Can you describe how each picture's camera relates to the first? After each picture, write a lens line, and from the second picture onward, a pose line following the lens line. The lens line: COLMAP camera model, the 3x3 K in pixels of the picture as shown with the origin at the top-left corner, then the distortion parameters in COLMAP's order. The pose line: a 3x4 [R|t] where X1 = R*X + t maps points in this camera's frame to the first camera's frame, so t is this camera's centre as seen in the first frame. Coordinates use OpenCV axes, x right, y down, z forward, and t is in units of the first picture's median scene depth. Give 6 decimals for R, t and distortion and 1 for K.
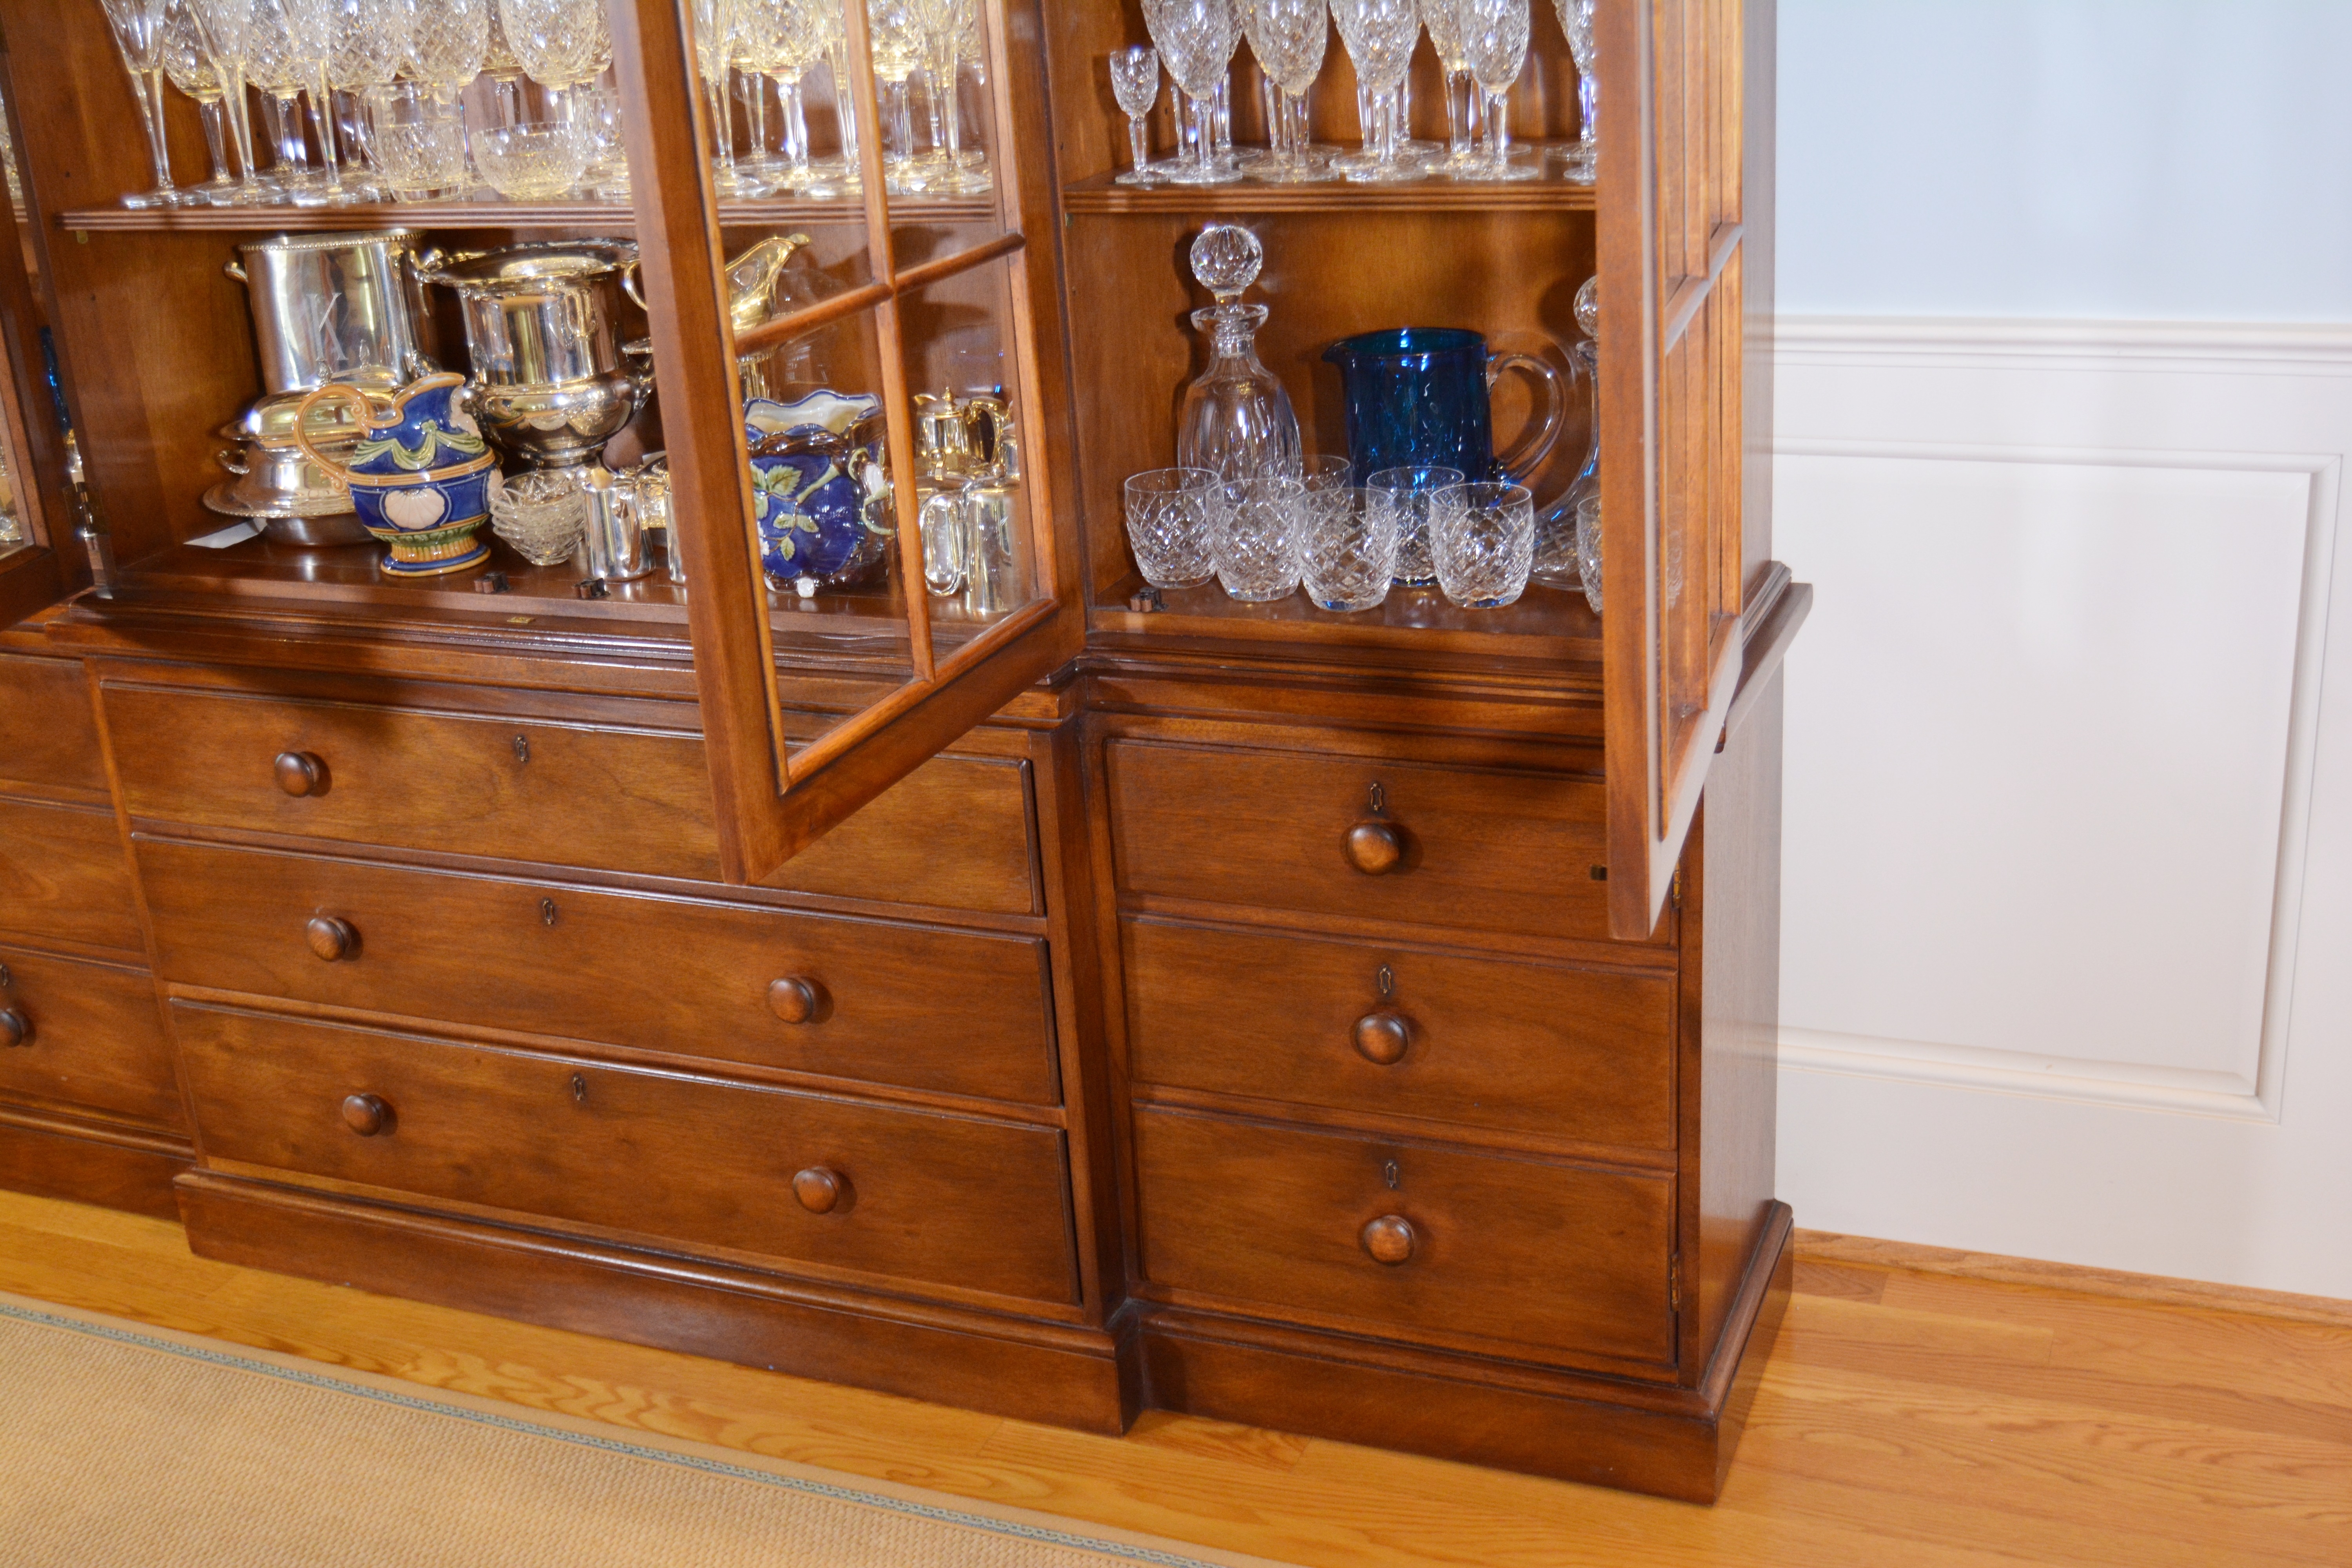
lens RADIAL K [[2658.6, 0, 1171.6], [0, 2658.6, 798.2], [0, 0, 1]] dist [-0.061754, -0.001032]
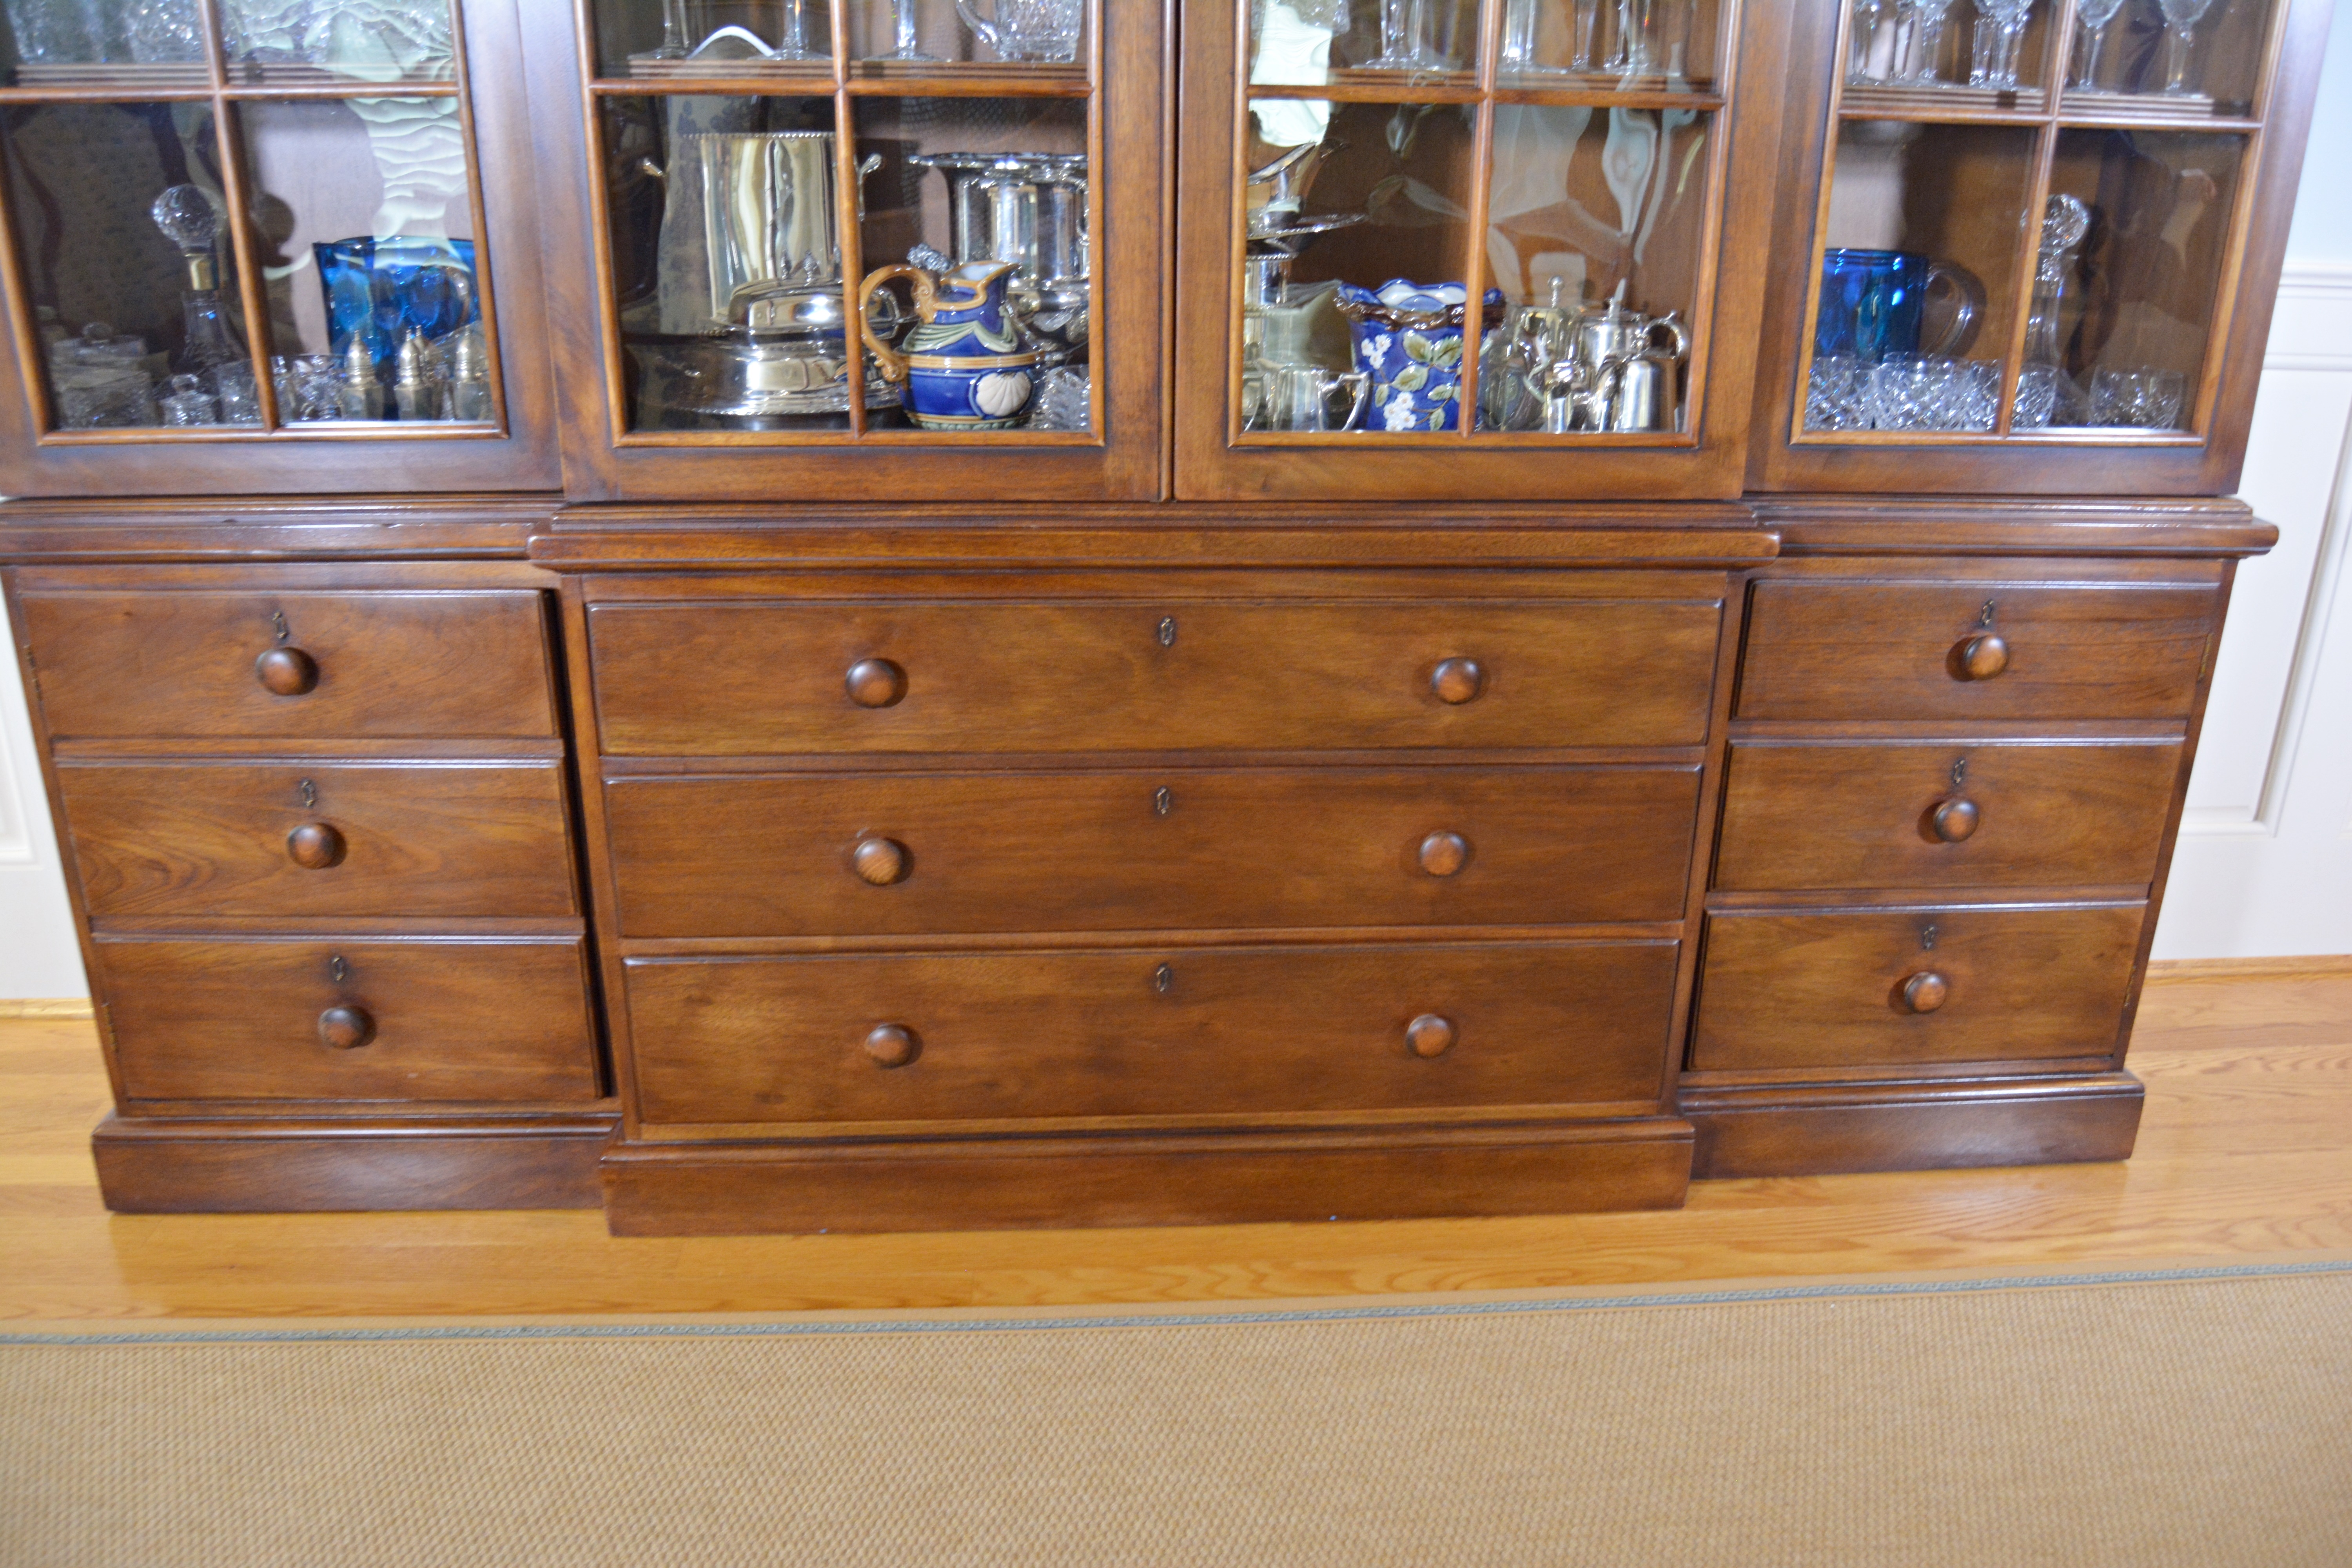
lens RADIAL K [[1844.4, 0, 1173.2], [0, 1844.4, 803.2], [0, 0, 1]] dist [-0.095256, 0.037271]
pose [[0.889175, -0.089887, 0.448651, -0.554405], [0.092038, 0.995609, 0.017061, 0.033095], [-0.448215, 0.026122, 0.893544, 0.389873]]
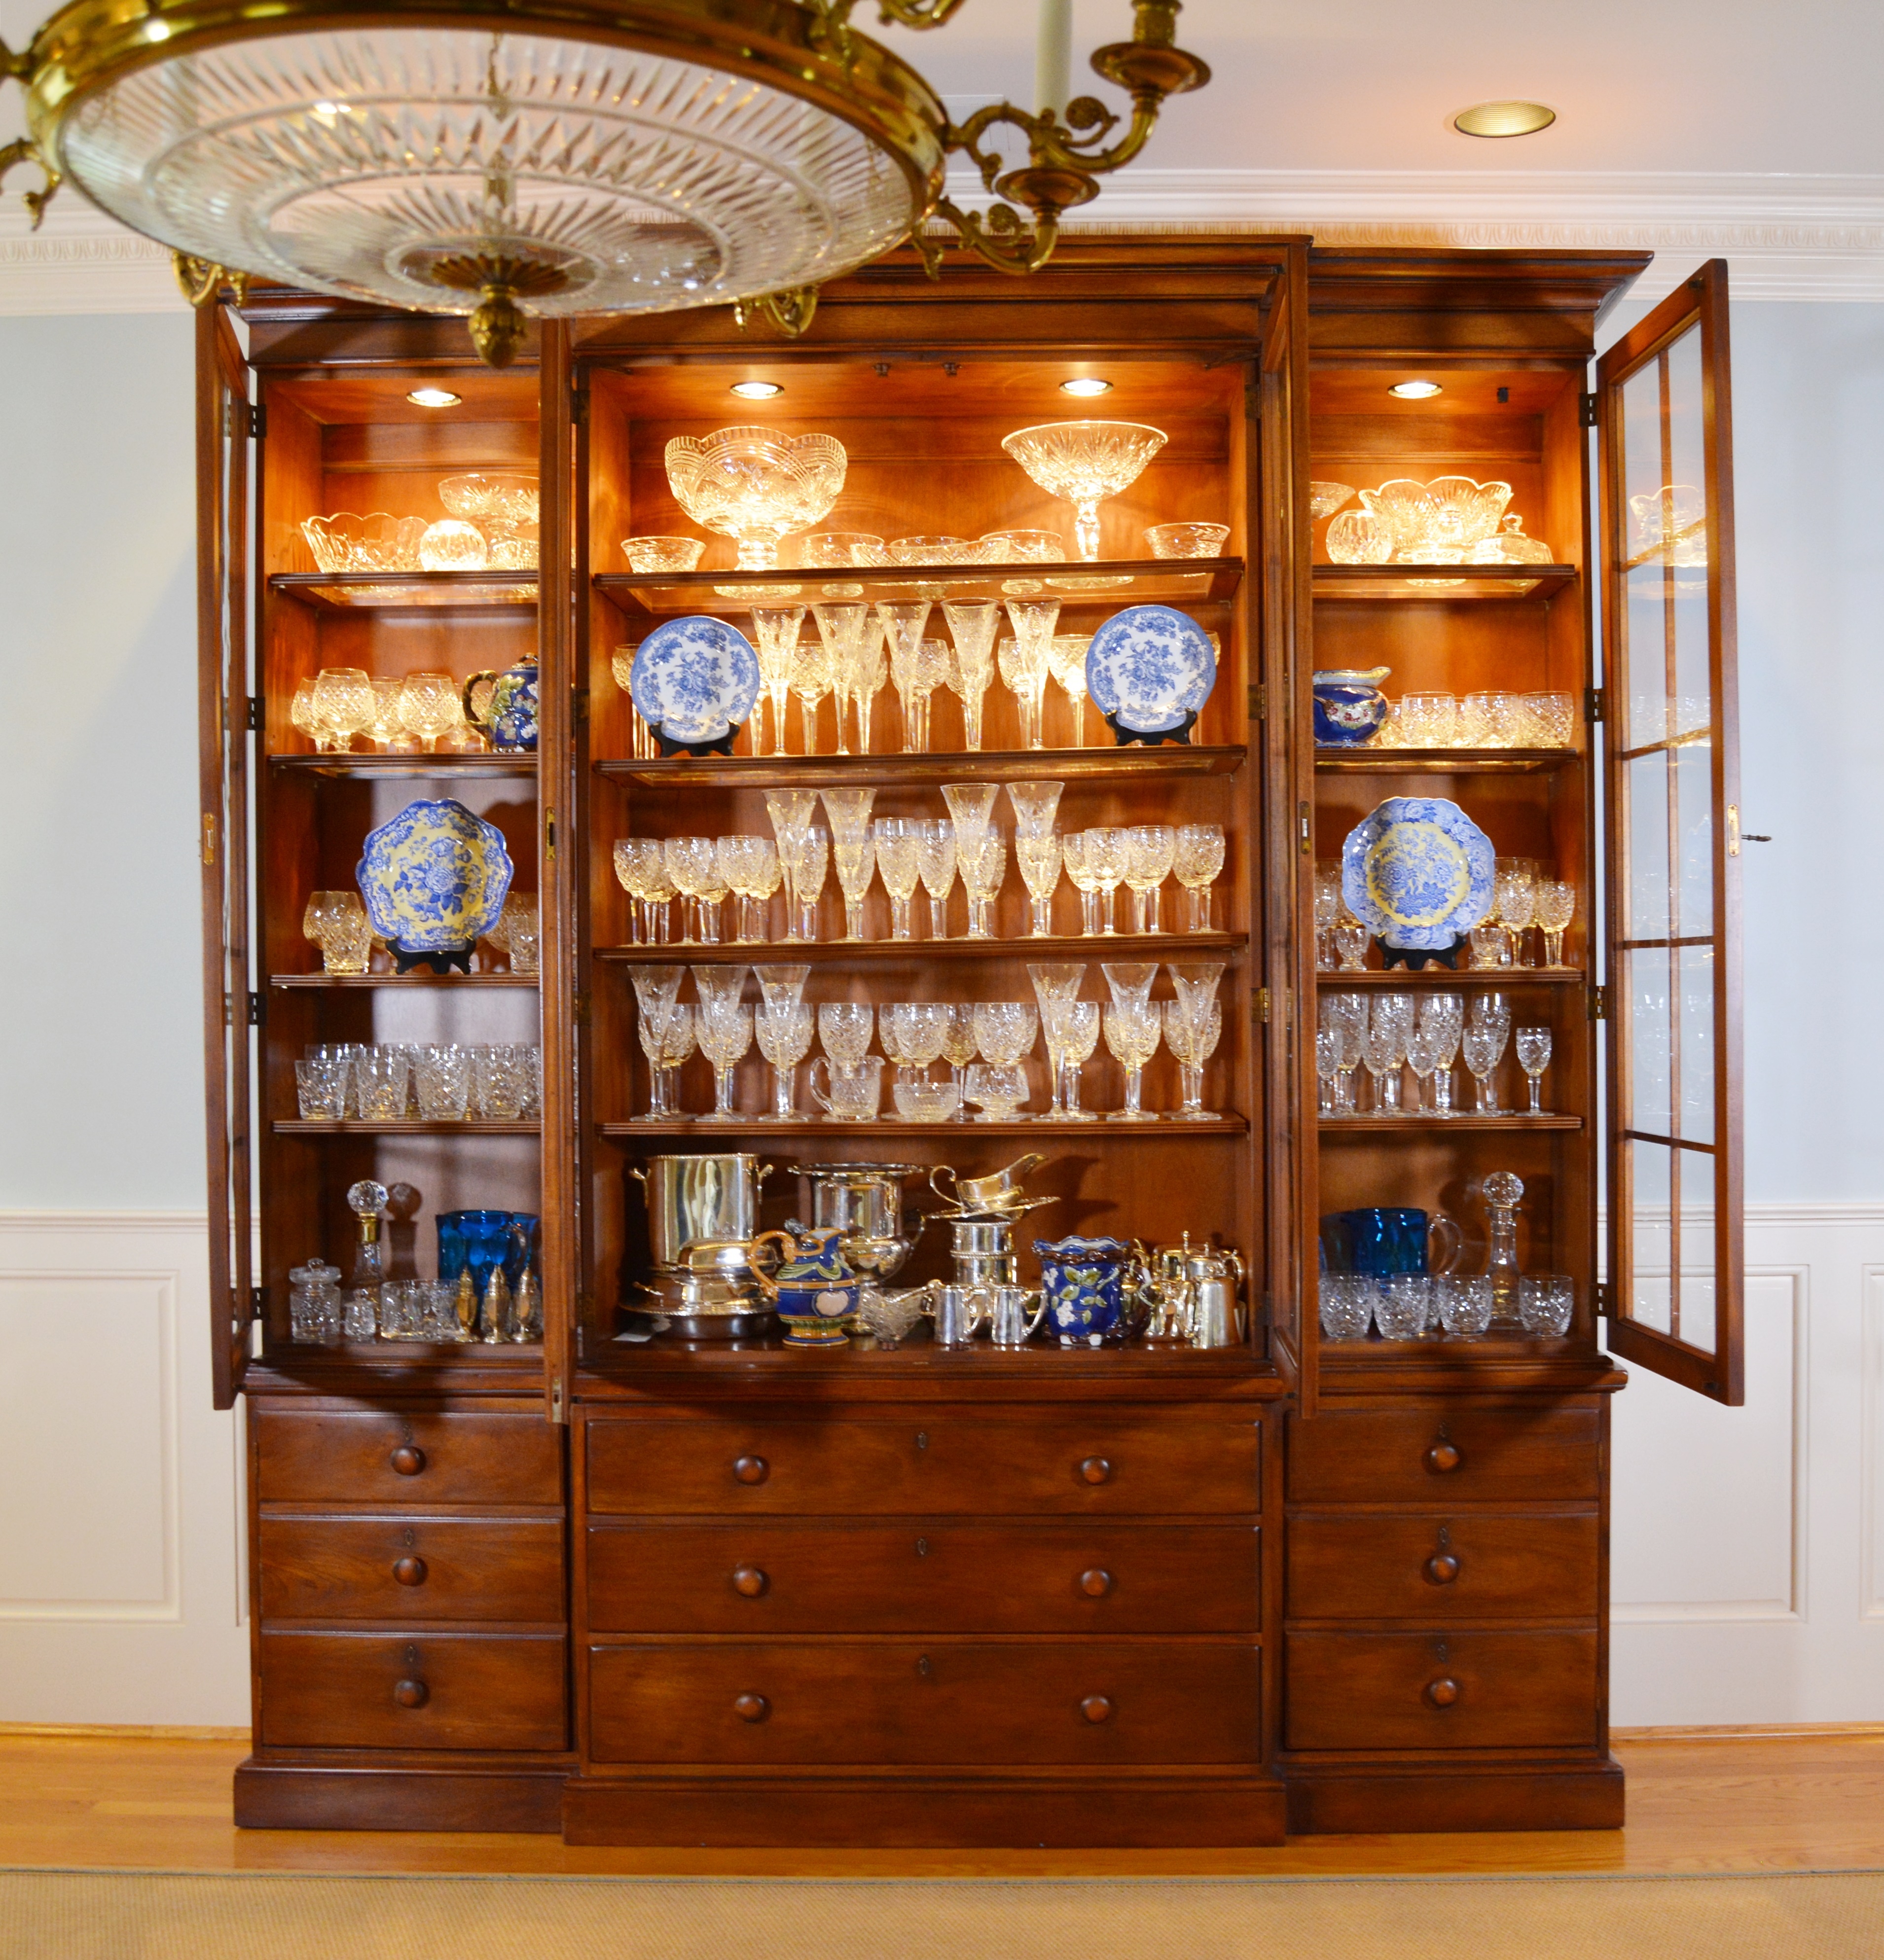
lens RADIAL K [[2334.9, 0, 1040.9], [0, 2334.9, 998.2], [0, 0, 1]] dist [-0.082759, 0.024159]
pose [[0.923599, 0.062623, 0.378210, -0.746547], [0.081644, 0.931803, -0.353662, 0.245735], [-0.374564, 0.357521, 0.855500, -0.380377]]
